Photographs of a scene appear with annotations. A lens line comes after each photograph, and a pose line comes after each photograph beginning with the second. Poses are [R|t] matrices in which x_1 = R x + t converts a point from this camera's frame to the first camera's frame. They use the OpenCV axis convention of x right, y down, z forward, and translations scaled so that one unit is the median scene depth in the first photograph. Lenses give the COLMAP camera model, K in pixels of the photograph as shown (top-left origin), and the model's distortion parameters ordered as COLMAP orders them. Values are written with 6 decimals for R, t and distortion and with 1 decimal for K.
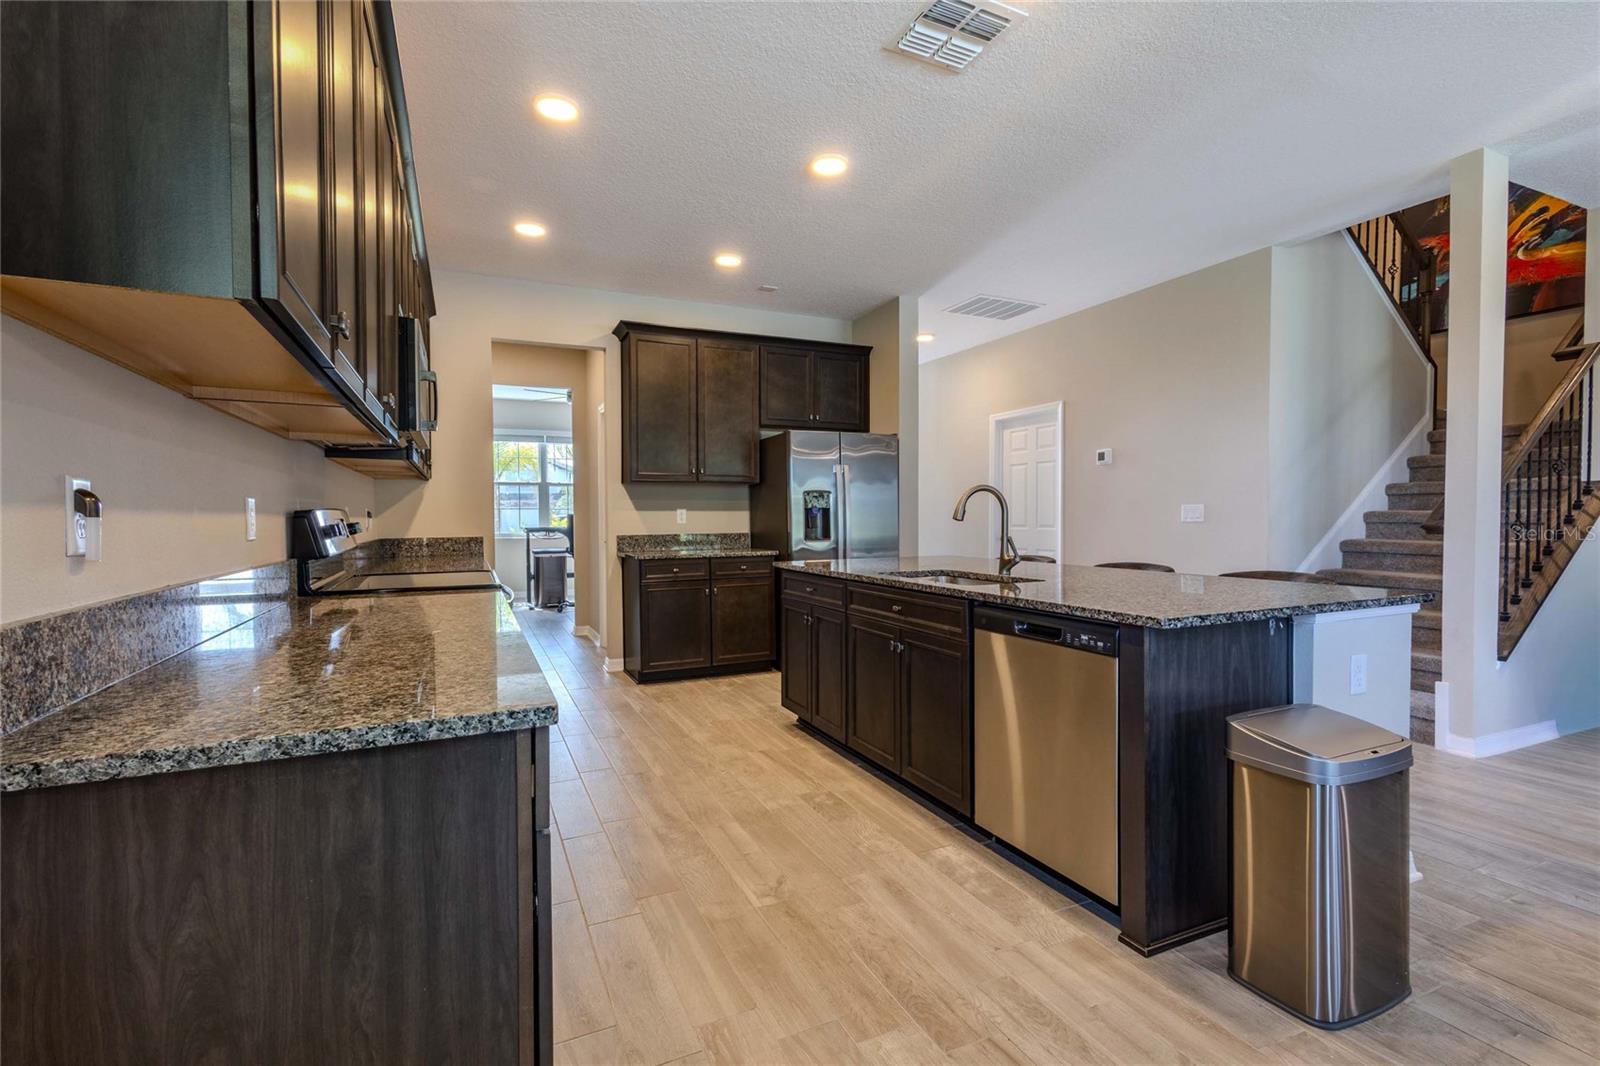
lens RADIAL K [[741.5, 0, 806.7], [0, 741.5, 531.2], [0, 0, 1]] dist [0.009398, -0.000417]
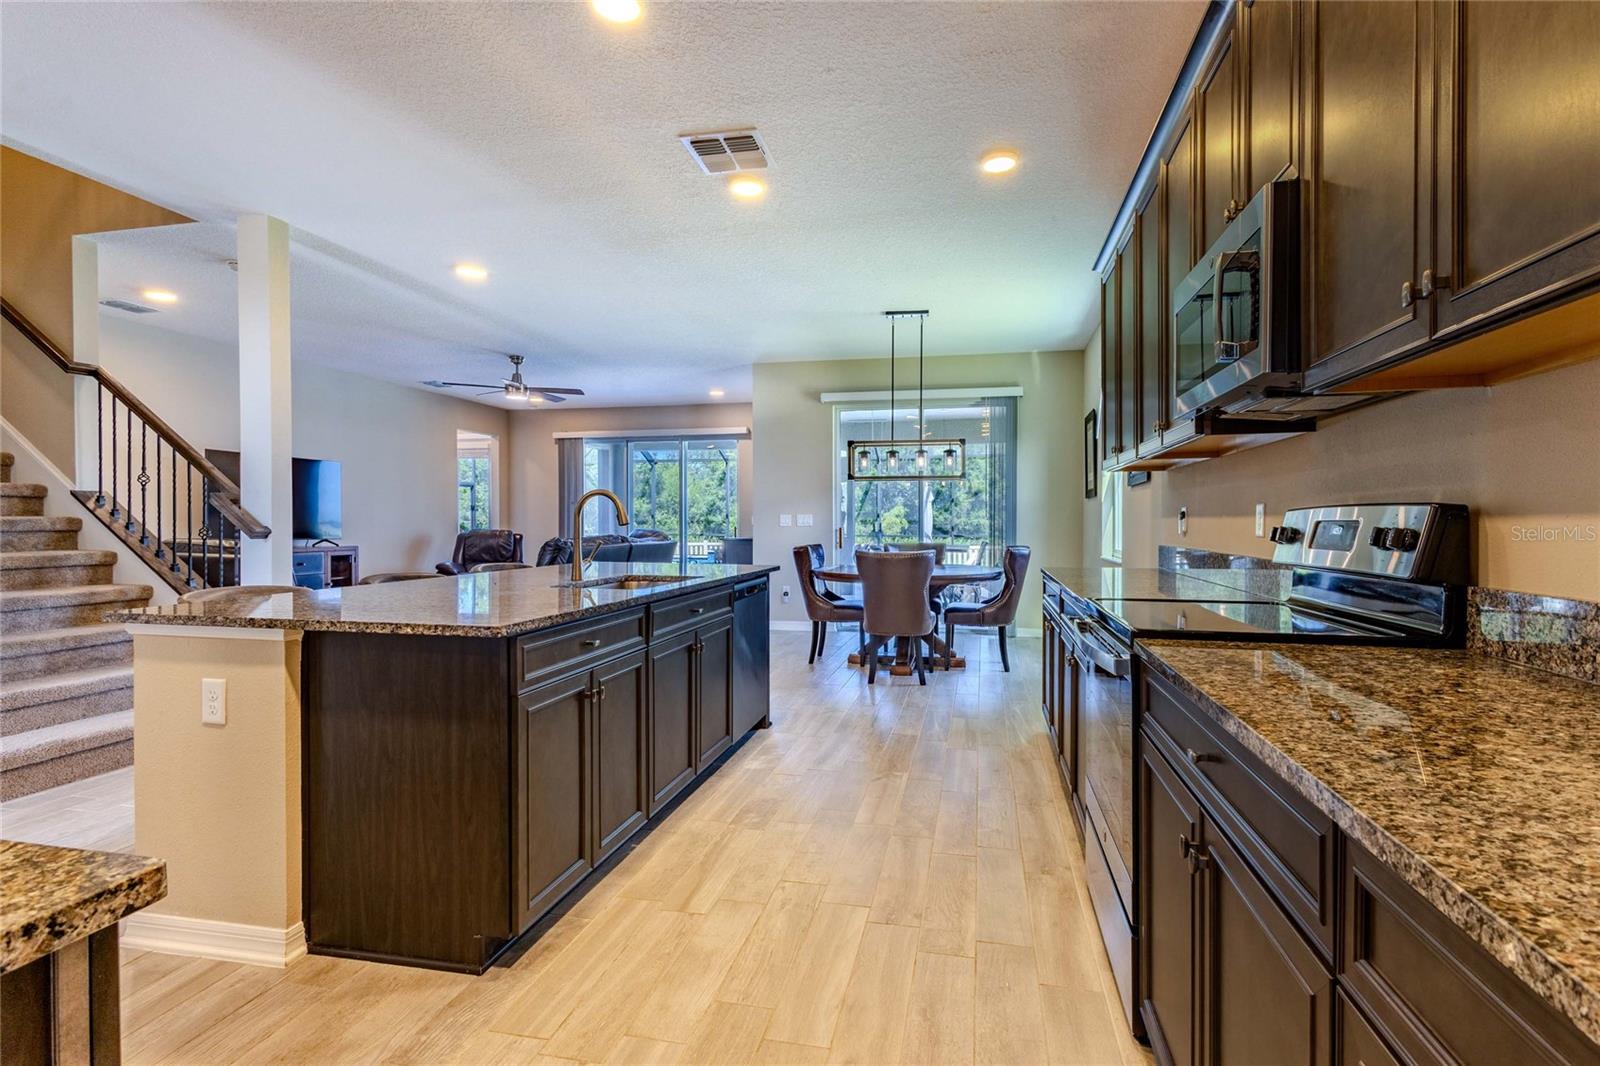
lens RADIAL K [[741.5, 0, 816.2], [0, 741.5, 533.7], [0, 0, 1]] dist [0.009398, -0.000417]
pose [[-0.793102, -0.008397, 0.609031, -0.504929], [0.015293, 0.999315, 0.033693, -0.029168], [-0.608897, 0.036036, -0.792430, 1.373849]]
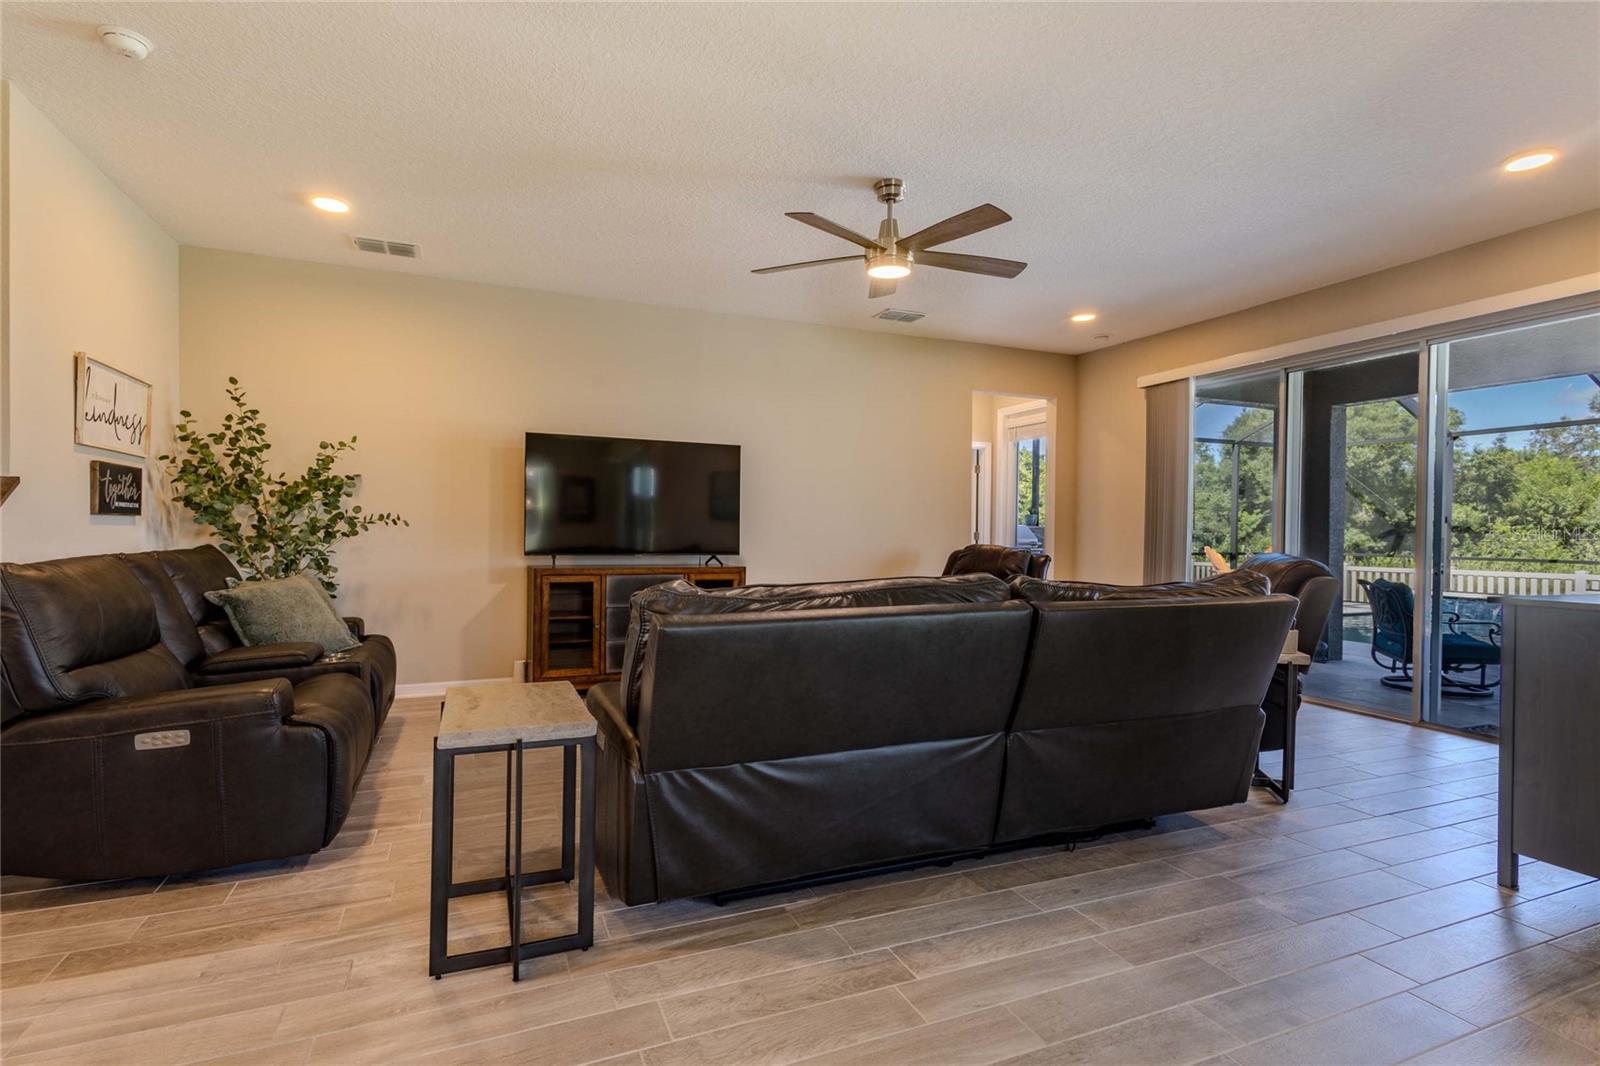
lens RADIAL K [[741.5, 0, 790.0], [0, 741.5, 529.9], [0, 0, 1]] dist [0.009398, -0.000417]
pose [[0.053739, 0.006586, 0.998533, 0.449671], [0.018149, 0.999807, -0.007572, -0.000393], [-0.998390, 0.018529, 0.053609, 0.289289]]
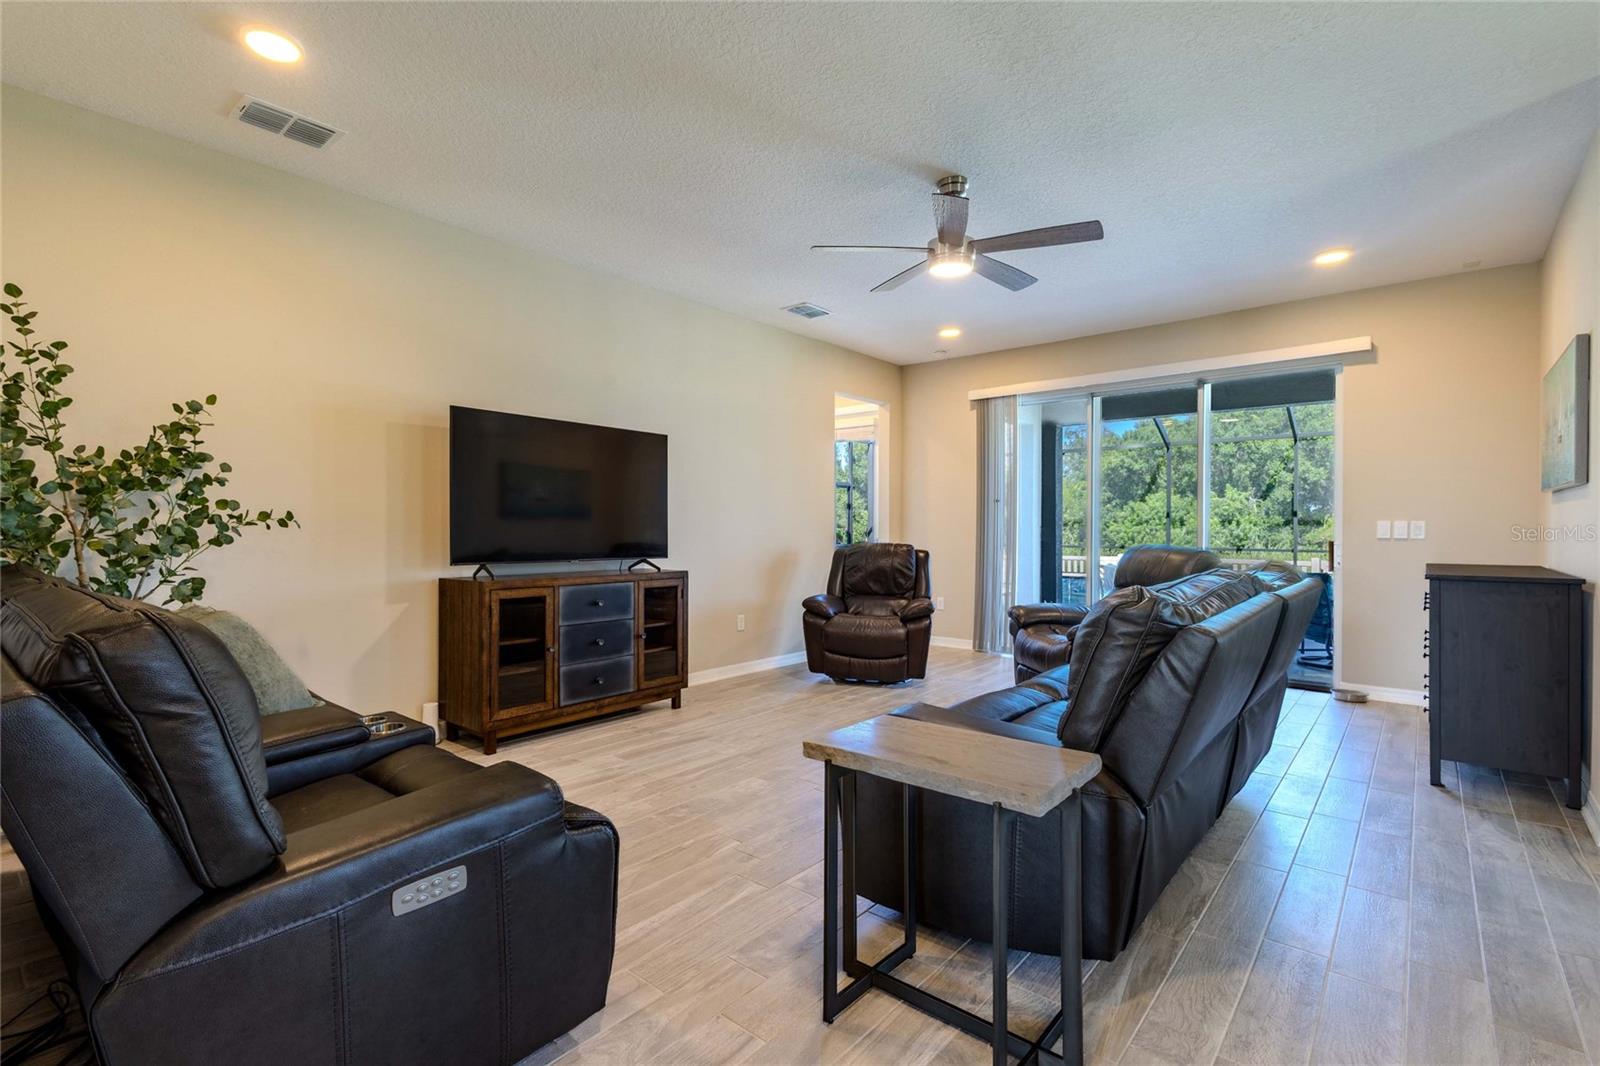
lens RADIAL K [[741.5, 0, 778.8], [0, 741.5, 533.3], [0, 0, 1]] dist [0.009398, -0.000417]
pose [[-0.387403, -0.001625, 0.921909, 0.628274], [0.024875, 0.999616, 0.012214, -0.018848], [-0.921575, 0.027664, -0.387213, 0.814803]]
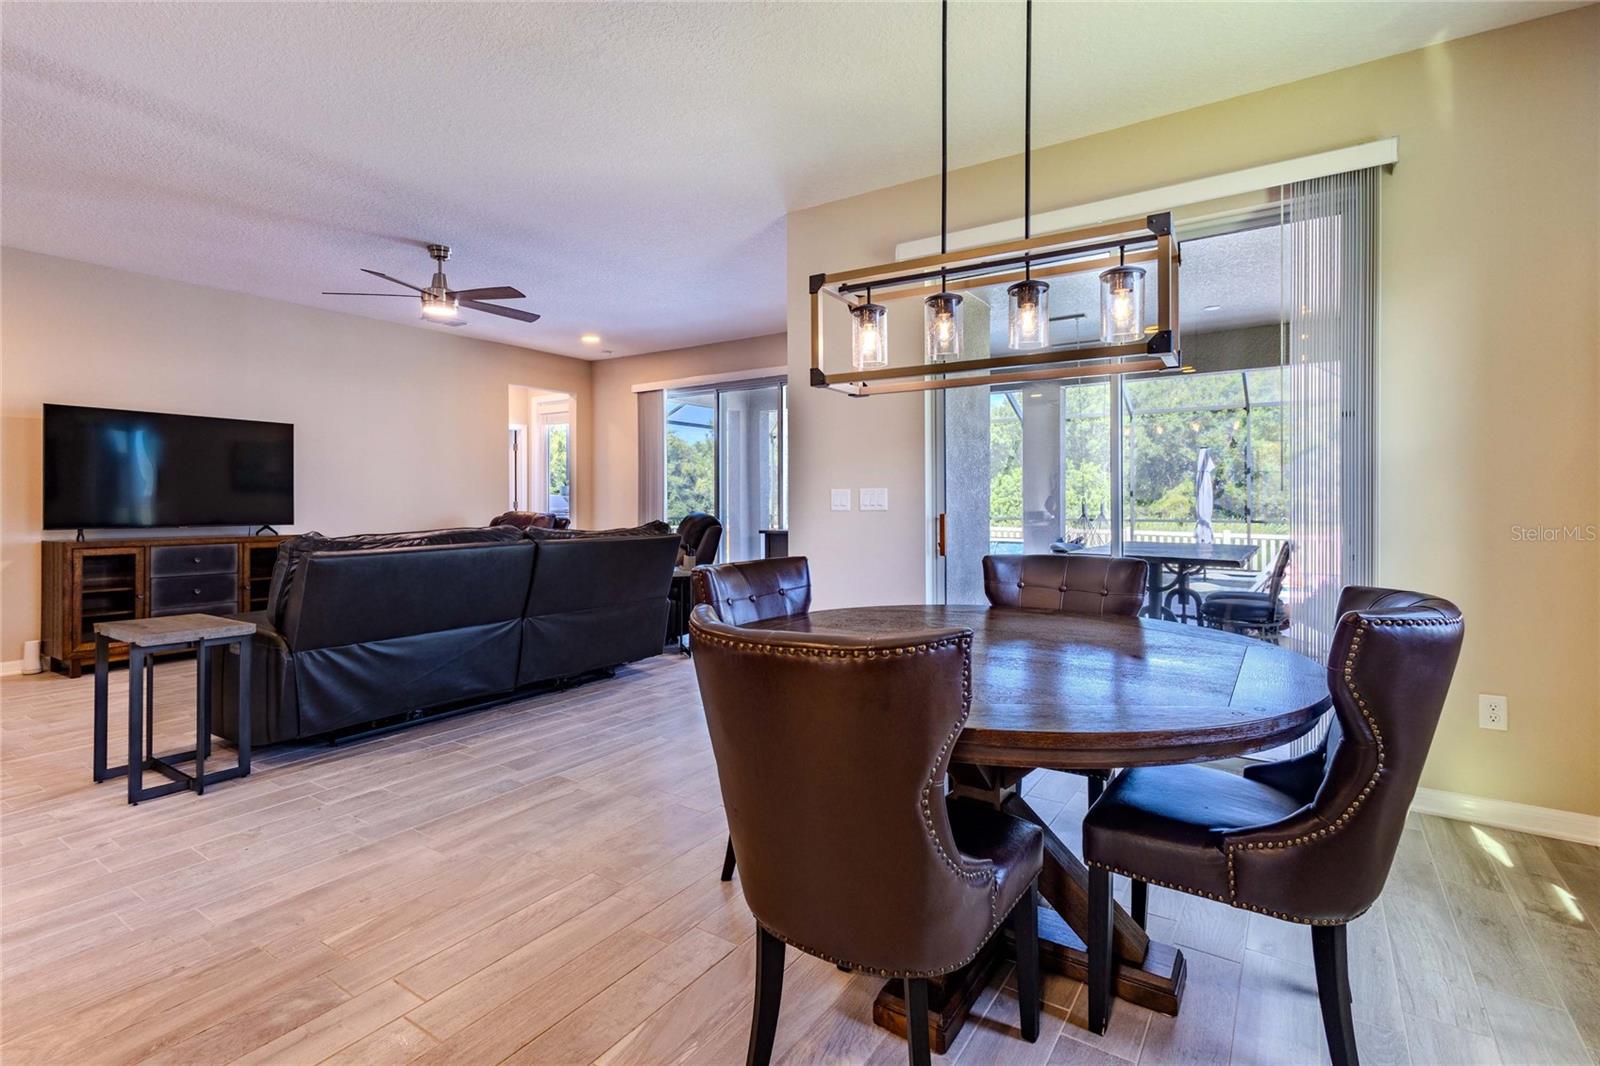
lens RADIAL K [[765.3, 0, 781.6], [0, 765.3, 506.4], [0, 0, 1]] dist [0.016097, -0.008062]
pose [[-0.496045, -0.005150, 0.868282, -0.083319], [0.022620, 0.999566, 0.018851, -0.010763], [-0.868002, 0.028992, -0.495713, 0.368738]]
